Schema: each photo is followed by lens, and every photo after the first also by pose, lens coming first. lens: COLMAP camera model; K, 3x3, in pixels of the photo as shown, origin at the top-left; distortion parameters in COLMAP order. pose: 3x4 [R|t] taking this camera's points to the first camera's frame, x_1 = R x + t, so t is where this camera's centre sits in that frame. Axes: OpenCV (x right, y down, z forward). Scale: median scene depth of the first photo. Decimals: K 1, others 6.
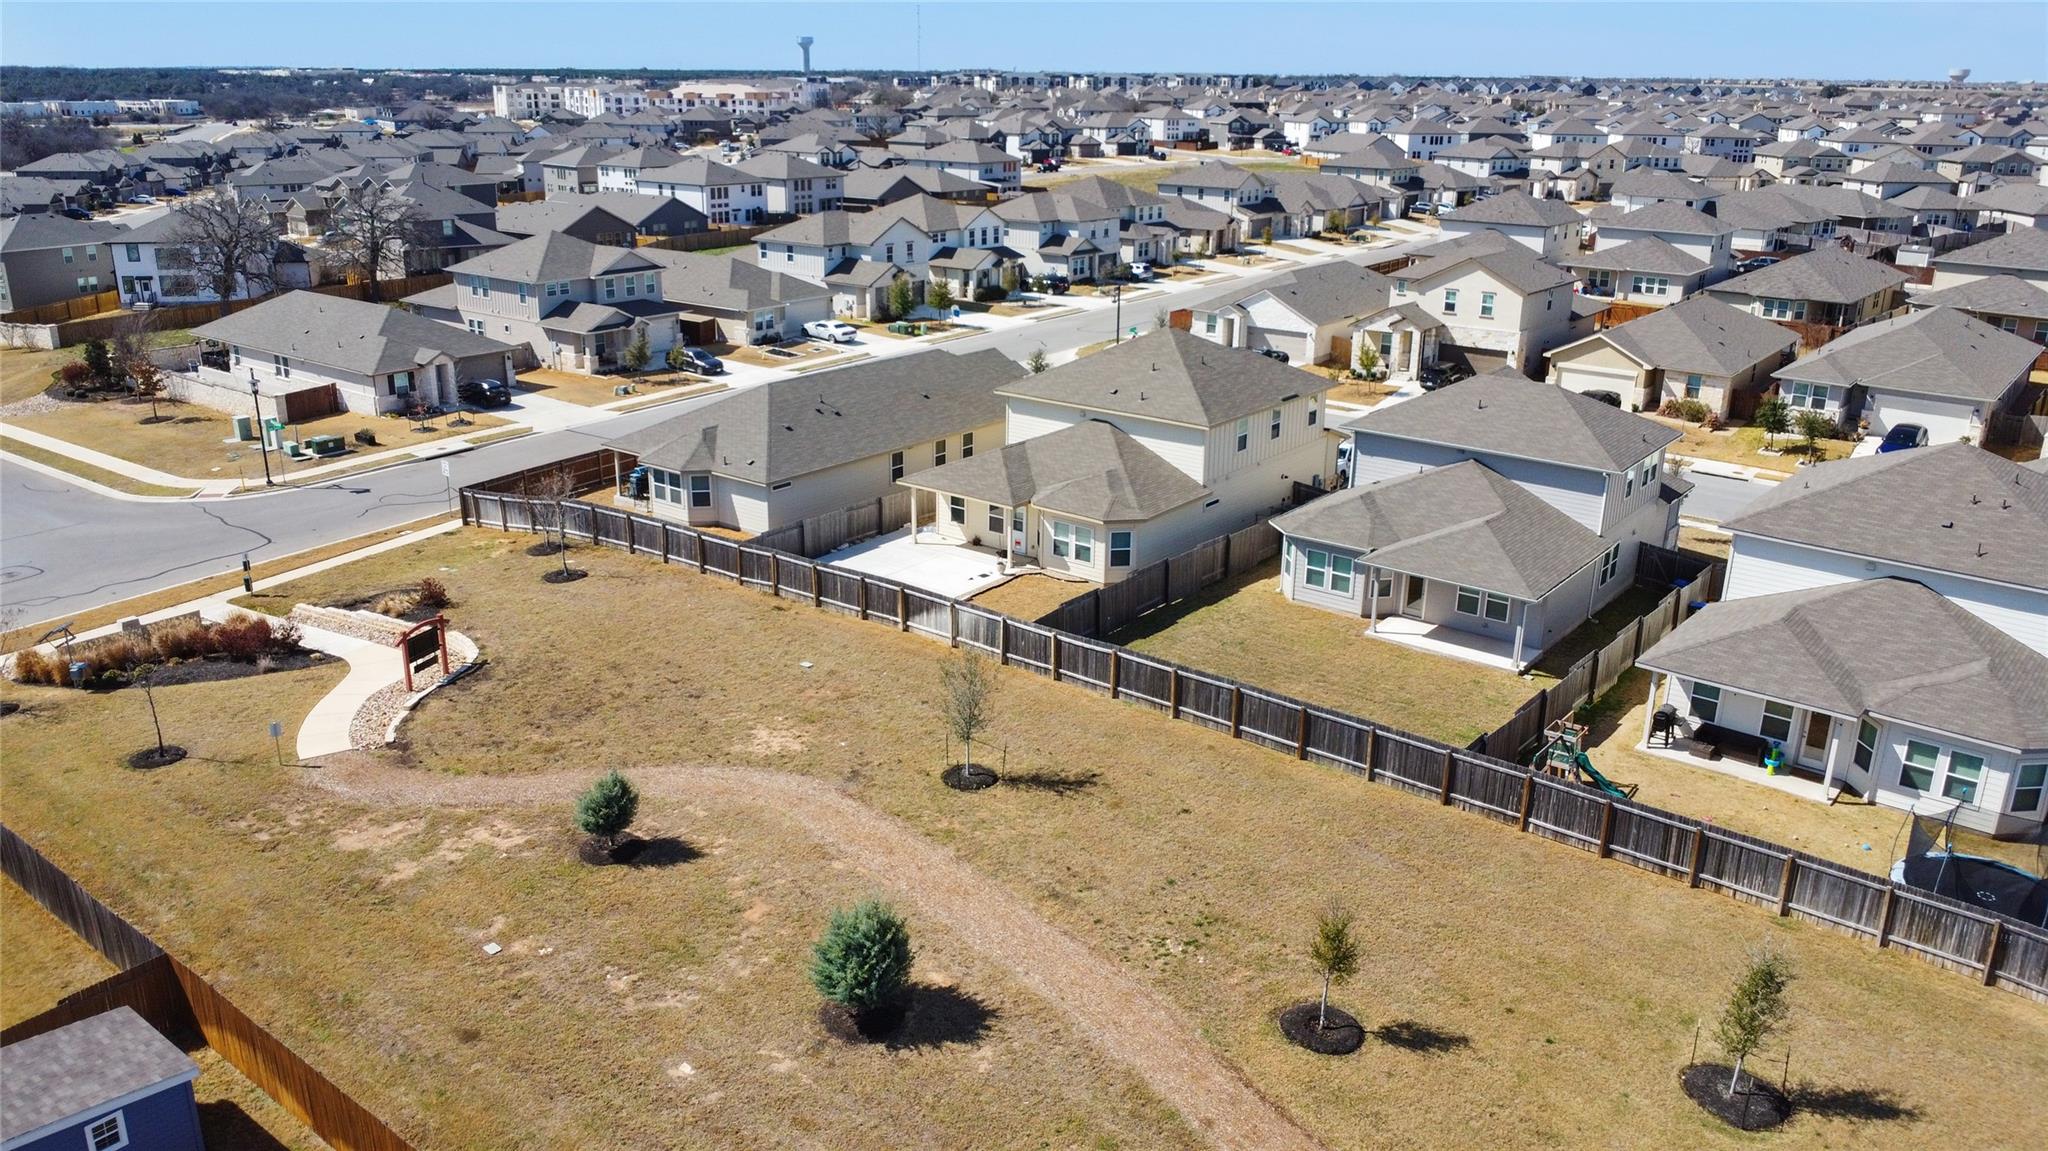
lens RADIAL K [[1483.3, 0, 1024.0], [0, 1483.3, 575.5], [0, 0, 1]] dist [-0.031606, -0.003870]
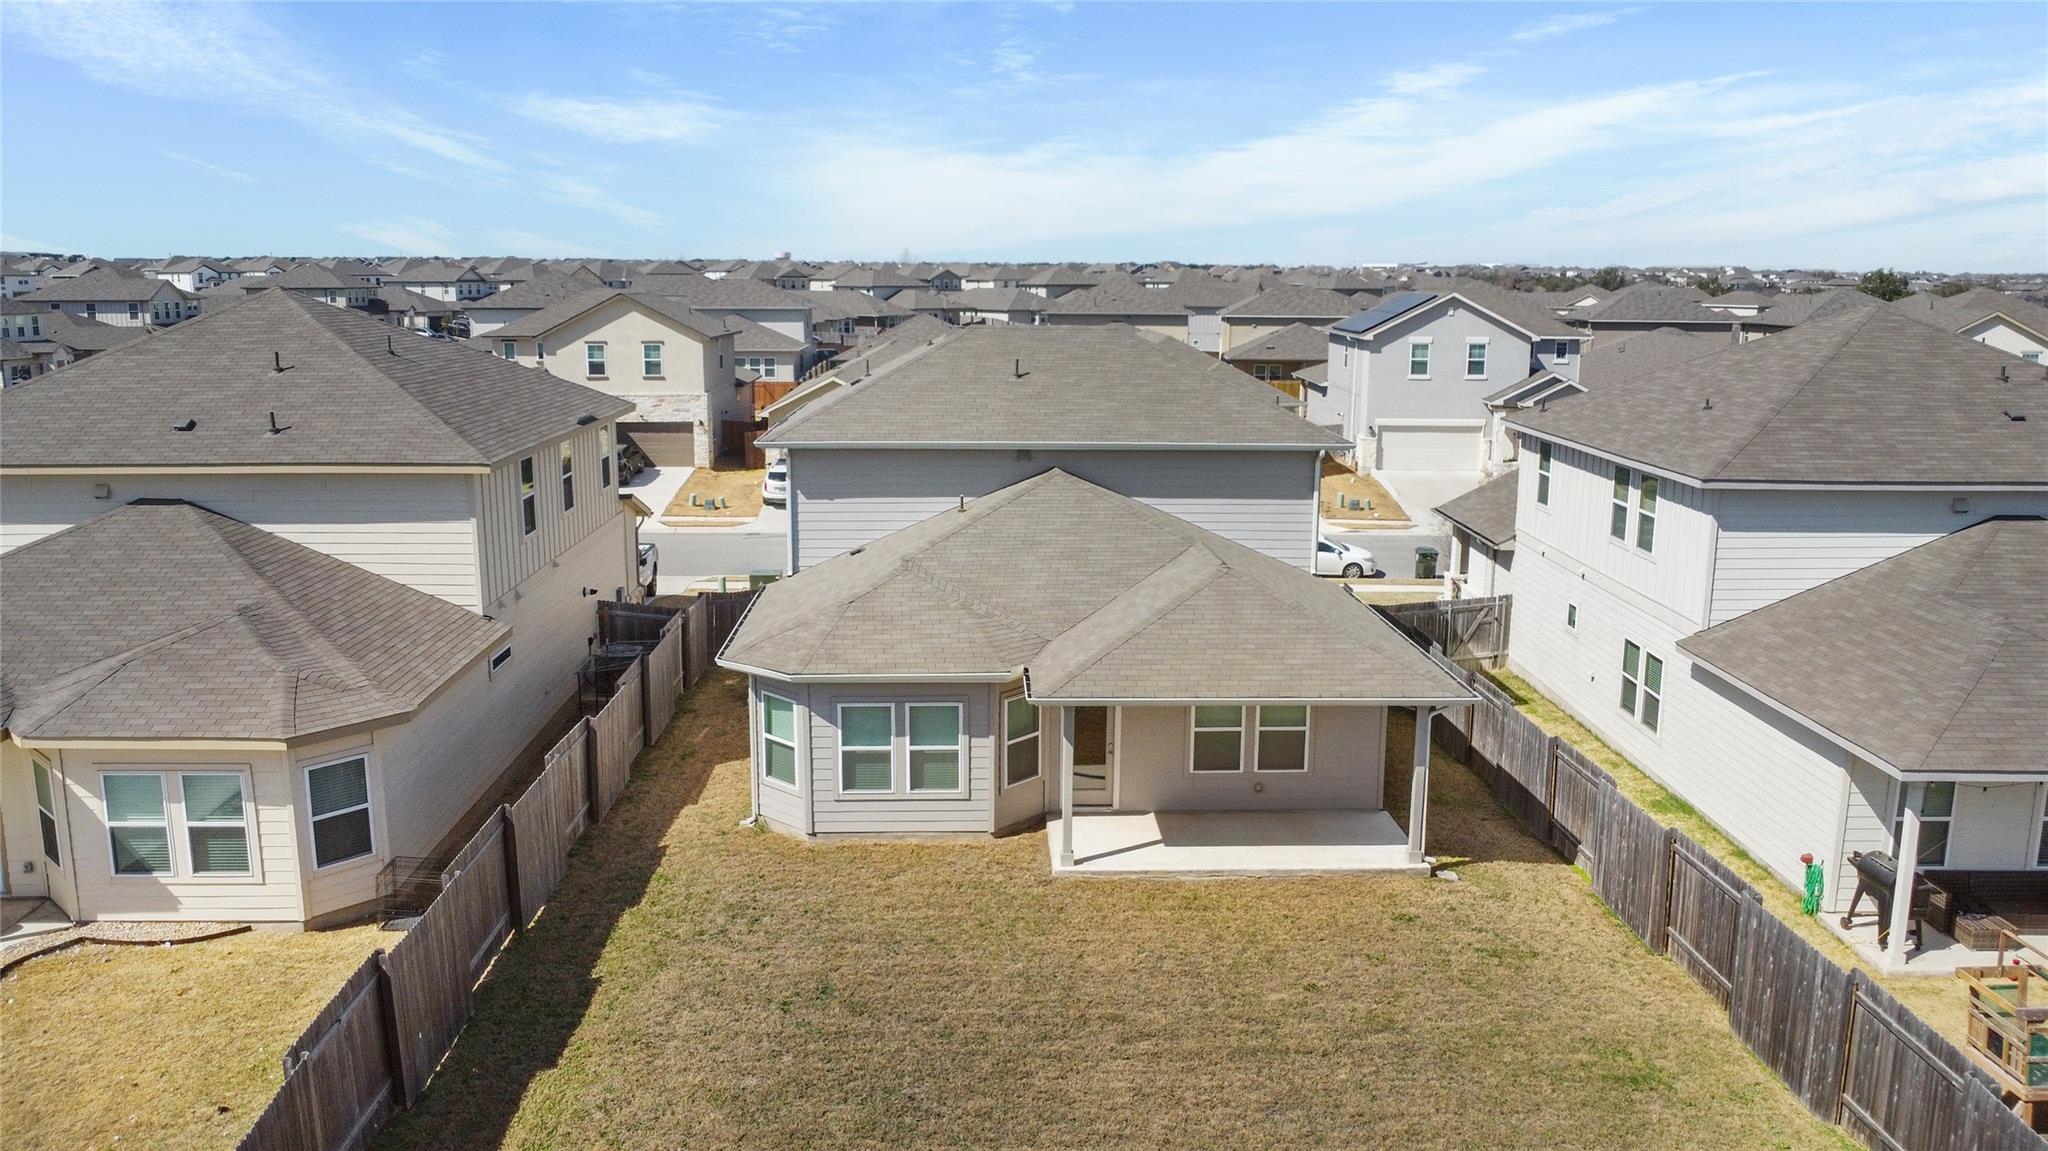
lens RADIAL K [[1523.3, 0, 1024.0], [0, 1523.3, 575.5], [0, 0, 1]] dist [-0.028108, -0.004815]
pose [[0.763572, -0.131939, 0.632100, -0.029703], [0.210111, 0.976398, -0.050007, -0.020249], [-0.610583, 0.170995, 0.773271, 0.609615]]
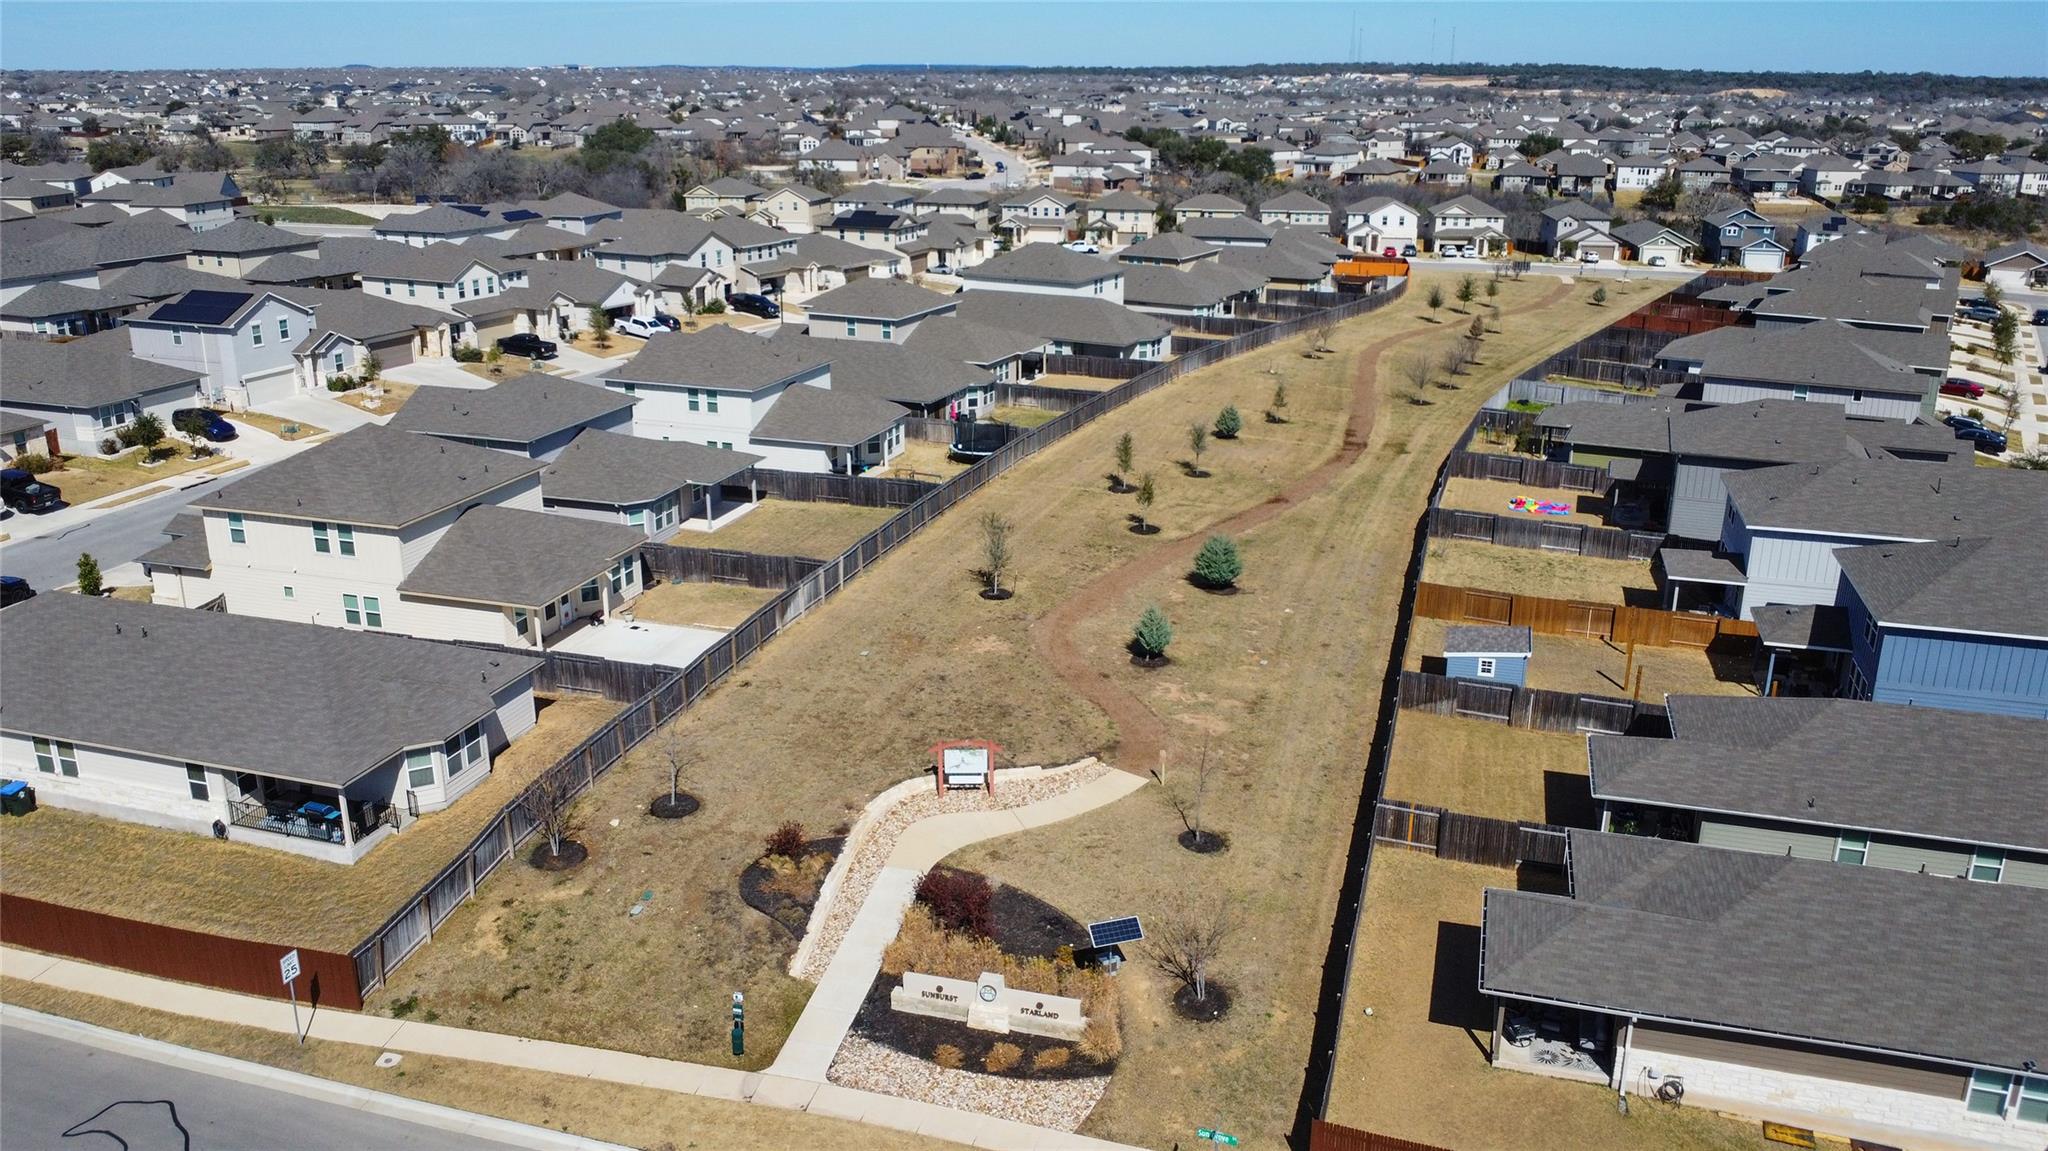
lens RADIAL K [[1483.3, 0, 1024.0], [0, 1483.3, 575.5], [0, 0, 1]] dist [-0.031606, -0.003870]
pose [[-0.349131, -0.311787, 0.883684, -1.115144], [0.292807, 0.859507, 0.418940, -0.420269], [-0.890153, 0.405014, -0.208787, 0.965649]]
